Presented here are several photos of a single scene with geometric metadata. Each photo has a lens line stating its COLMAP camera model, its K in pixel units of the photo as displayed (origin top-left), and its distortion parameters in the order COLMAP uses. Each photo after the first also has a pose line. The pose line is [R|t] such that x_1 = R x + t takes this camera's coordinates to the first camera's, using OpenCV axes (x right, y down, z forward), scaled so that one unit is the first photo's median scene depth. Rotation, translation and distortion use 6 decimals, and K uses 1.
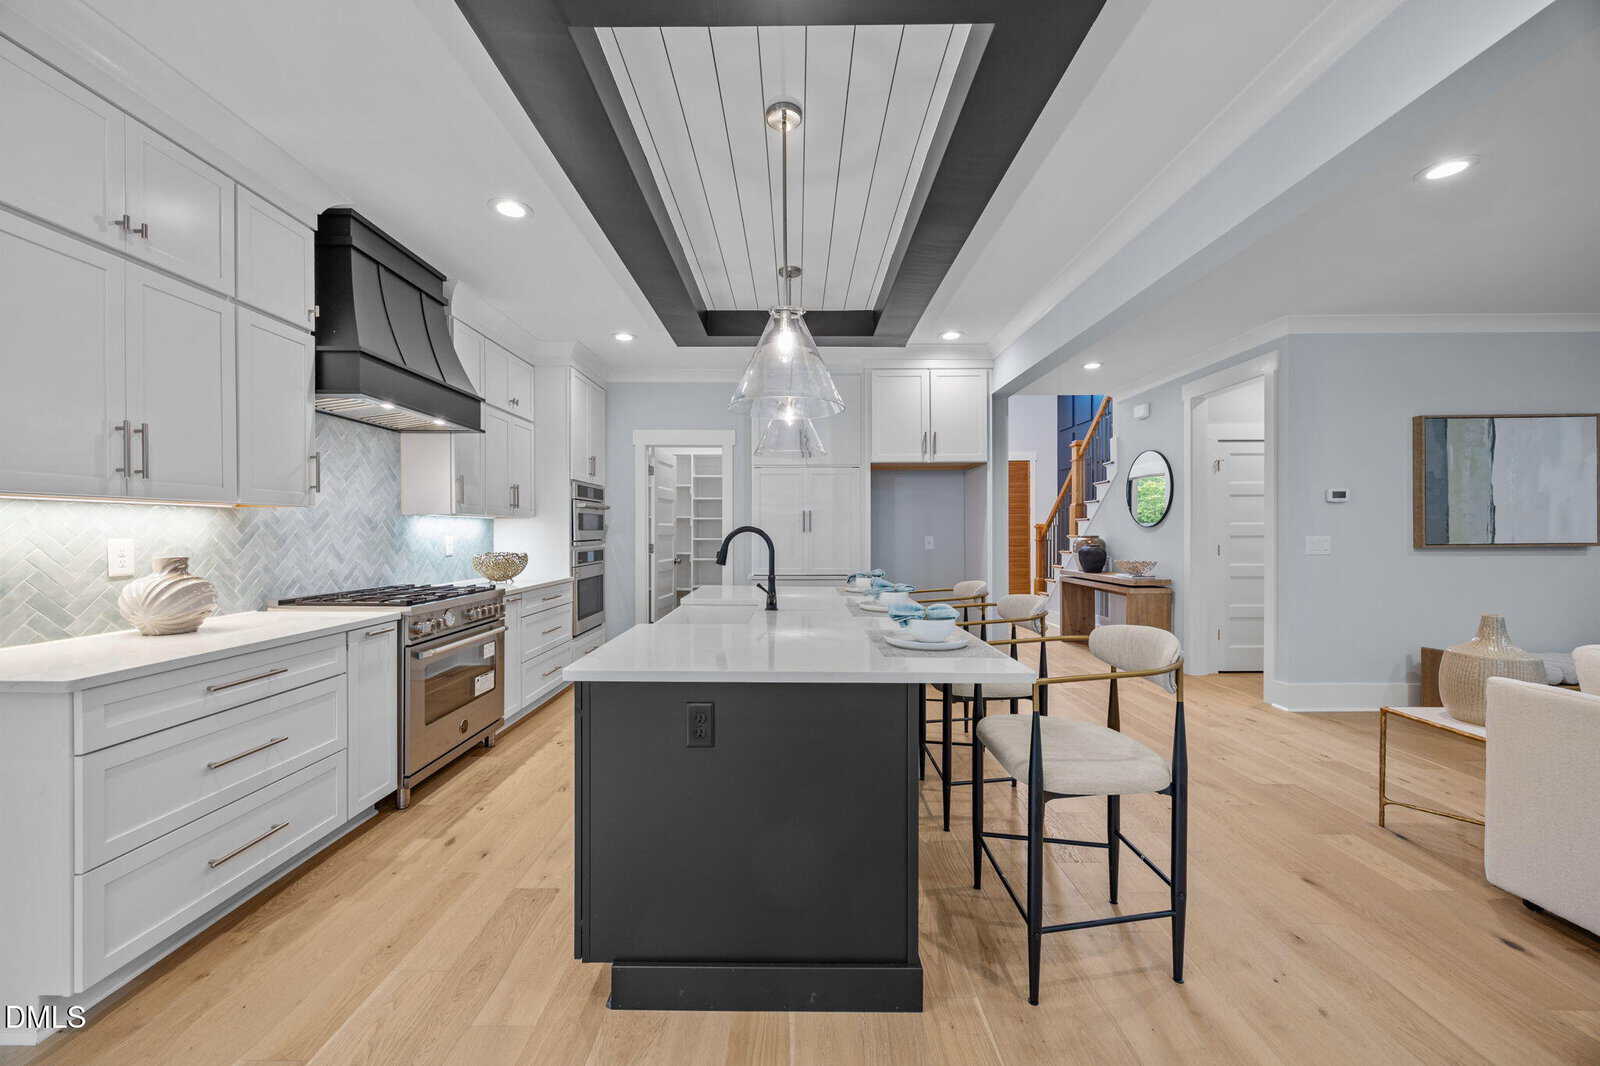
lens RADIAL K [[609.8, 0, 792.2], [0, 609.8, 533.4], [0, 0, 1]] dist [-0.001666, -0.000245]
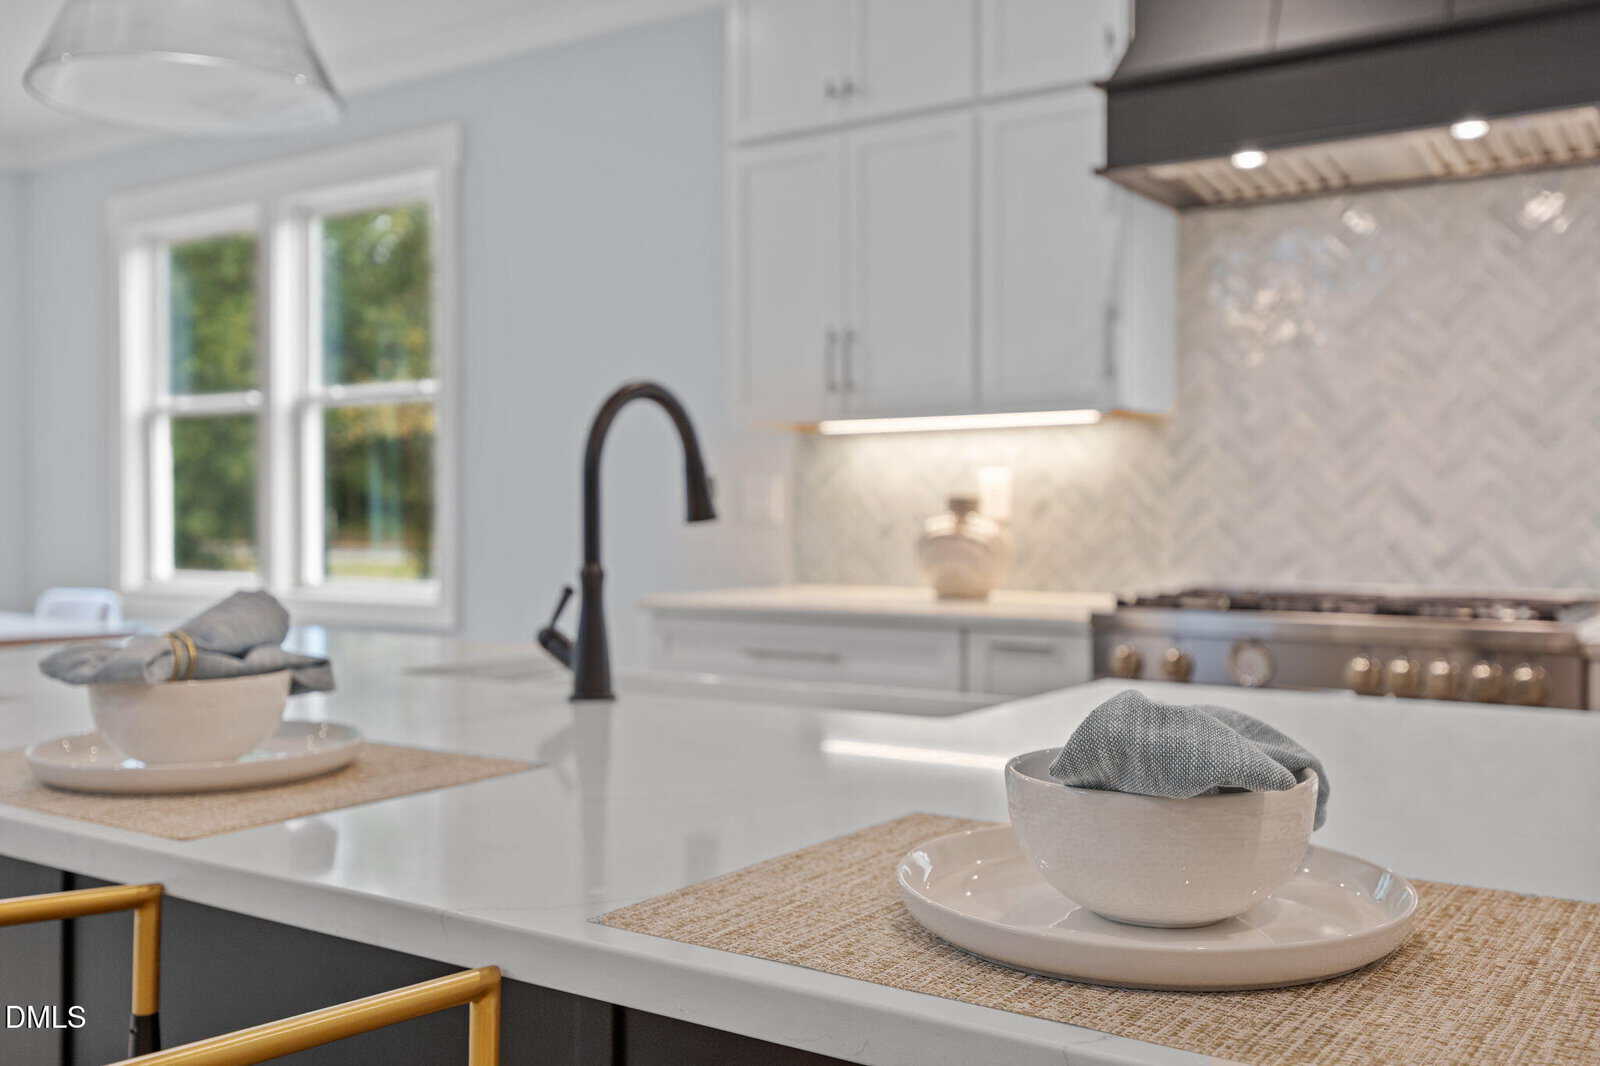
lens RADIAL K [[1522.6, 0, 800.0], [0, 1522.6, 533.0], [0, 0, 1]] dist [0.017585, 0.001924]
pose [[-0.562495, 0.010290, -0.826737, 0.367700], [-0.001516, 0.999908, 0.013477, 0.038430], [0.826799, 0.008834, -0.562428, 1.179428]]
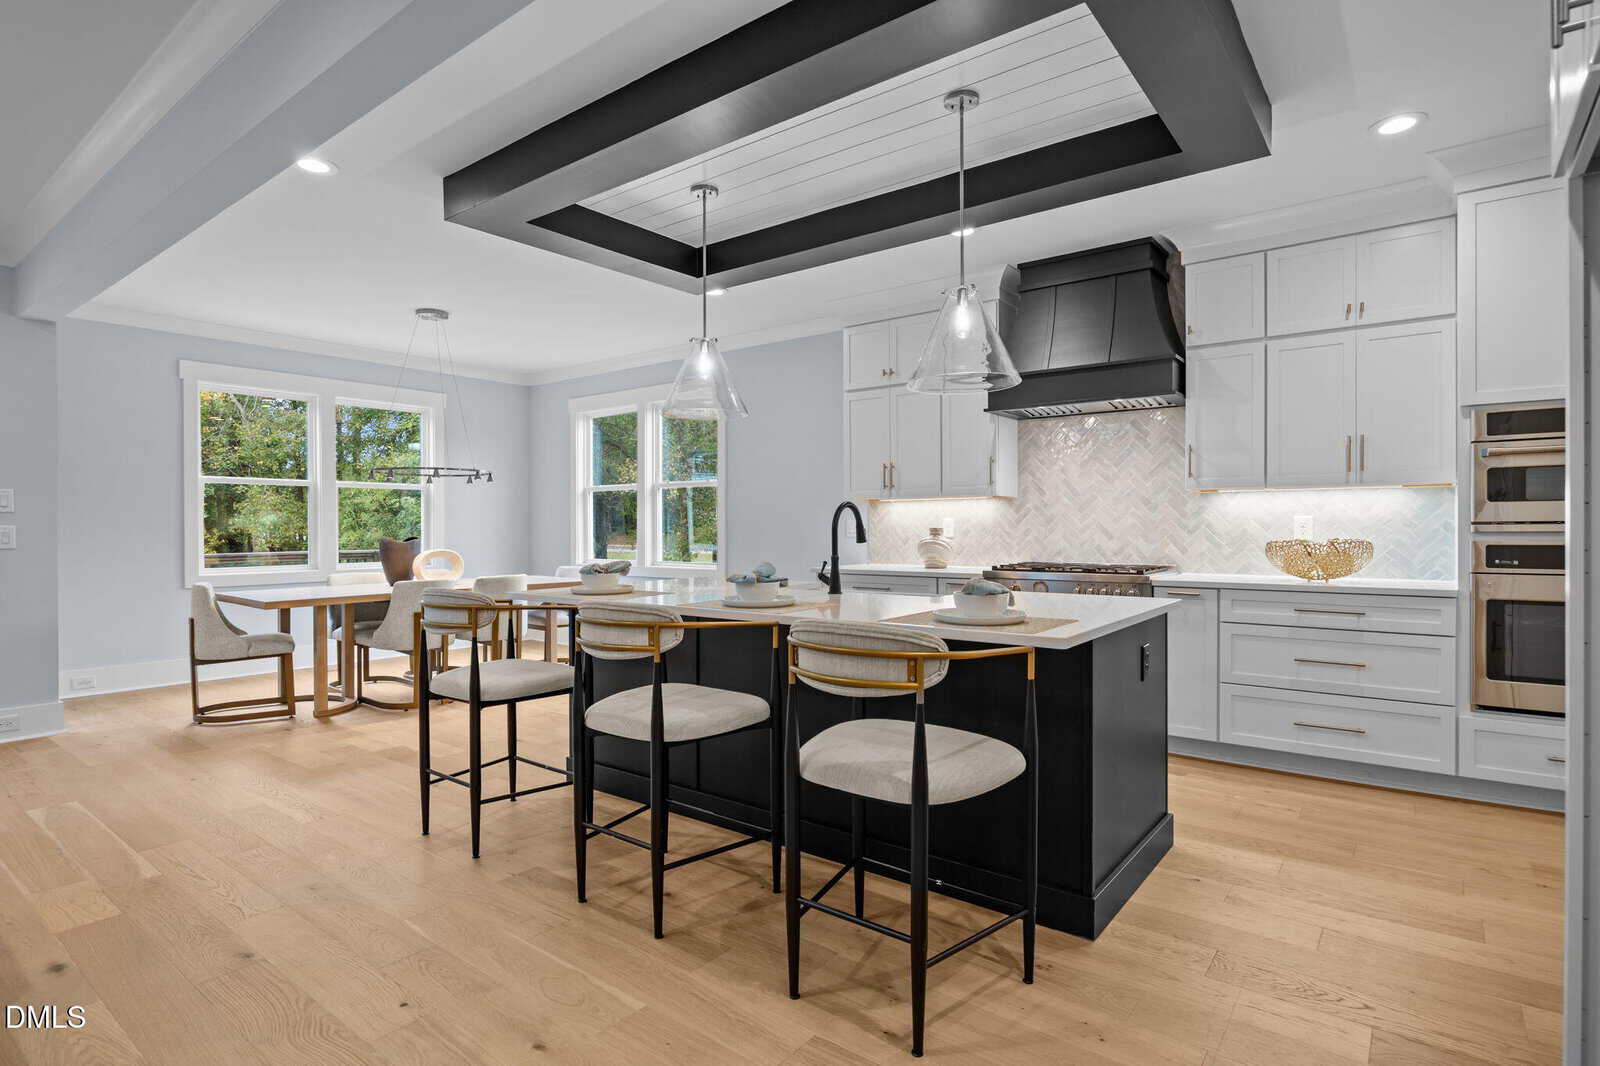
lens RADIAL K [[827.0, 0, 800.0], [0, 827.0, 533.0], [0, 0, 1]] dist [-0.004553, -0.000961]
pose [[-0.600108, 0.008537, -0.799873, 0.804723], [0.001760, 0.999955, 0.009352, 0.019931], [0.799917, 0.004204, -0.600096, 1.394115]]
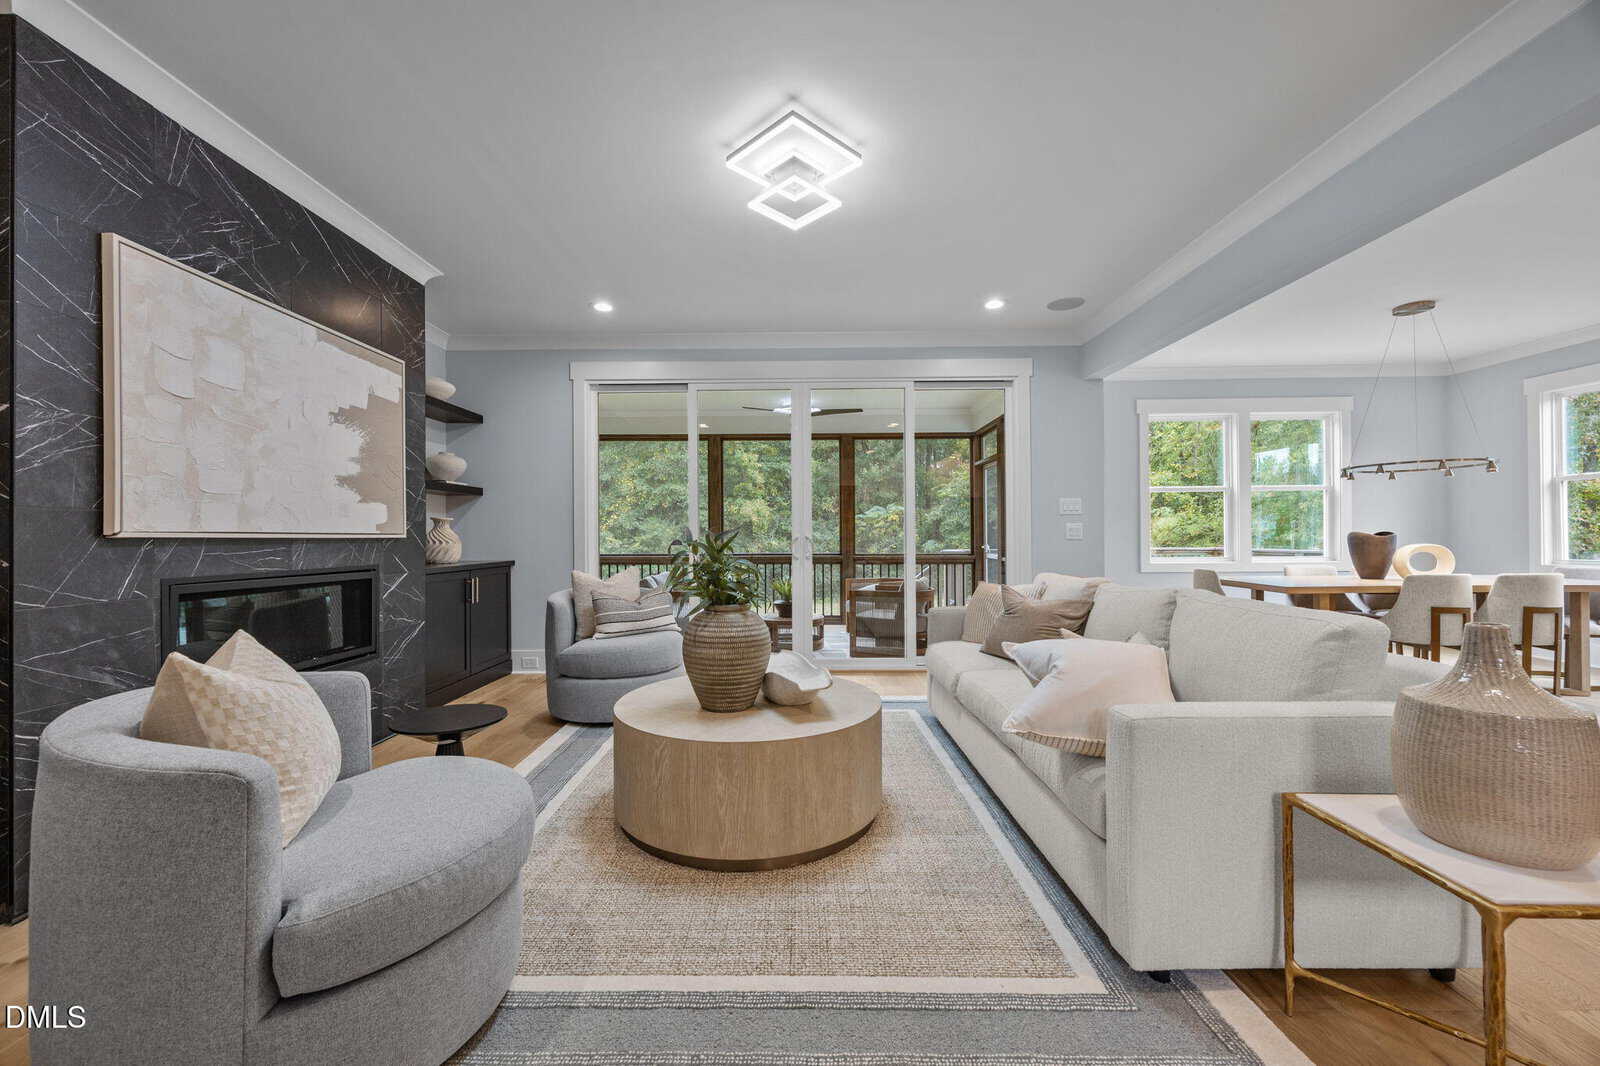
lens RADIAL K [[627.6, 0, 786.1], [0, 627.6, 530.9], [0, 0, 1]] dist [-0.000384, -0.000649]
pose [[-0.999943, 0.008167, 0.006909, 1.188103], [0.008124, 0.999948, -0.006191, 0.039368], [-0.006959, -0.006135, -0.999957, 1.051771]]
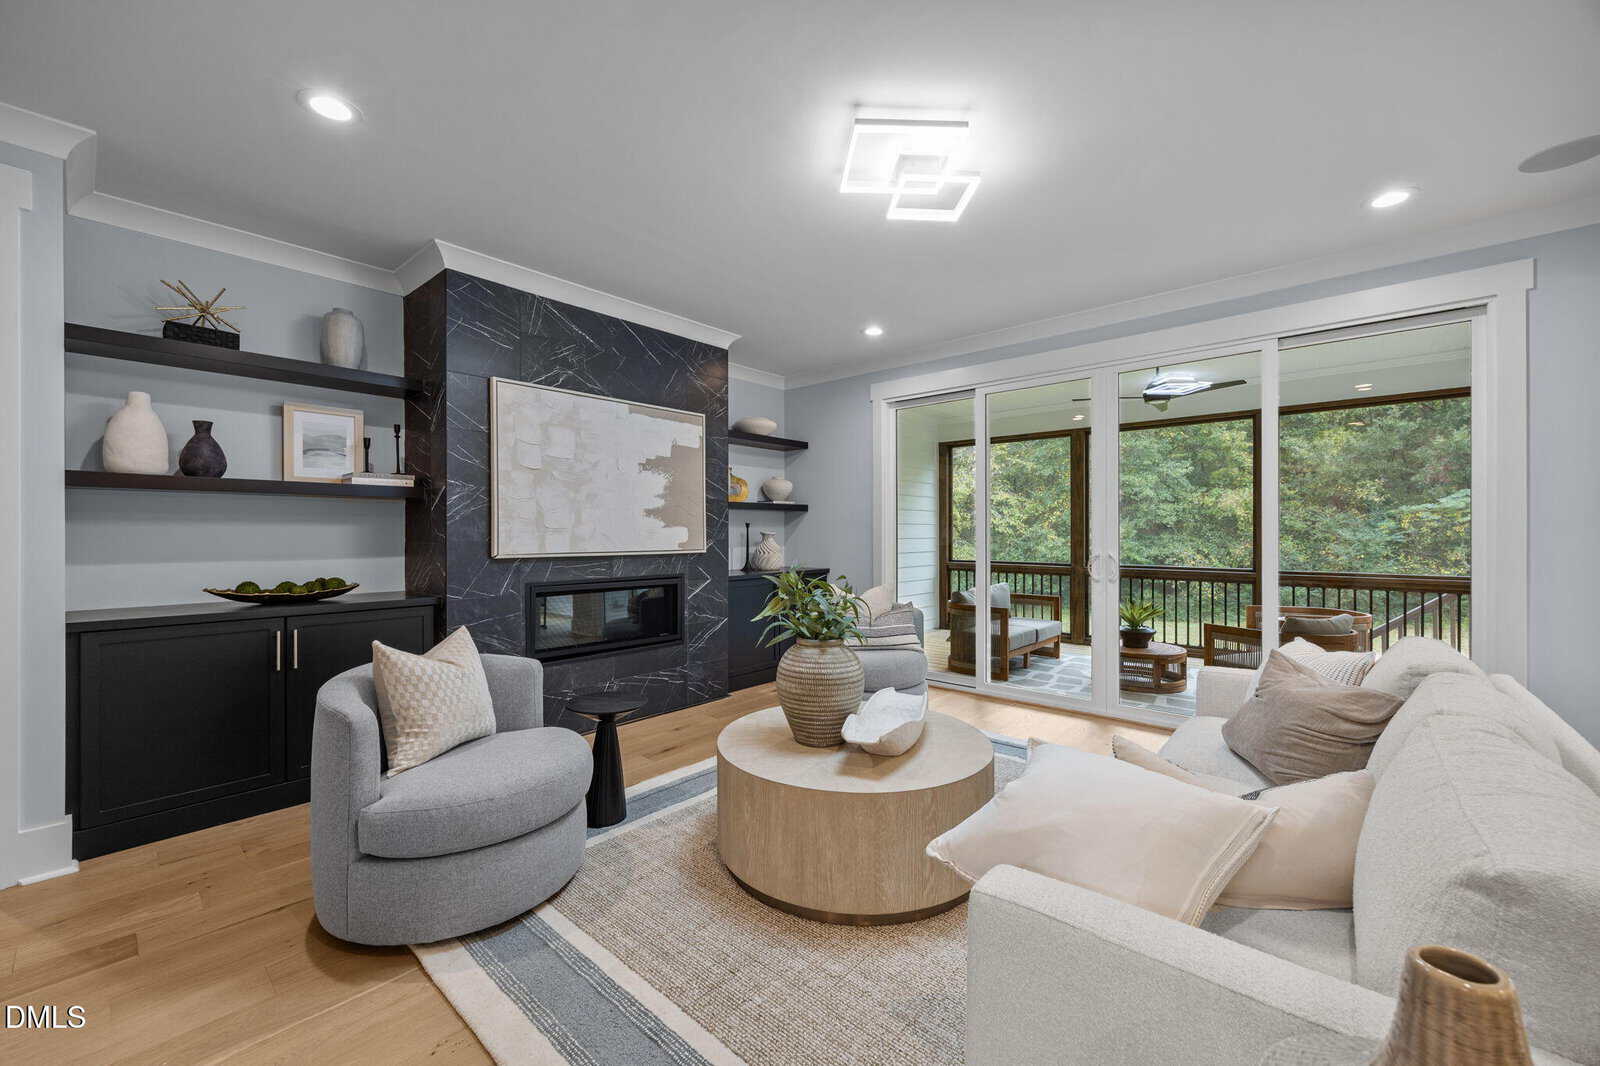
lens RADIAL K [[627.6, 0, 786.1], [0, 627.6, 530.9], [0, 0, 1]] dist [-0.000384, -0.000649]
pose [[-0.745557, 0.005802, 0.666417, 0.815772], [0.006342, 0.999979, -0.001611, -0.002824], [-0.666412, 0.003025, -0.745577, 0.896704]]
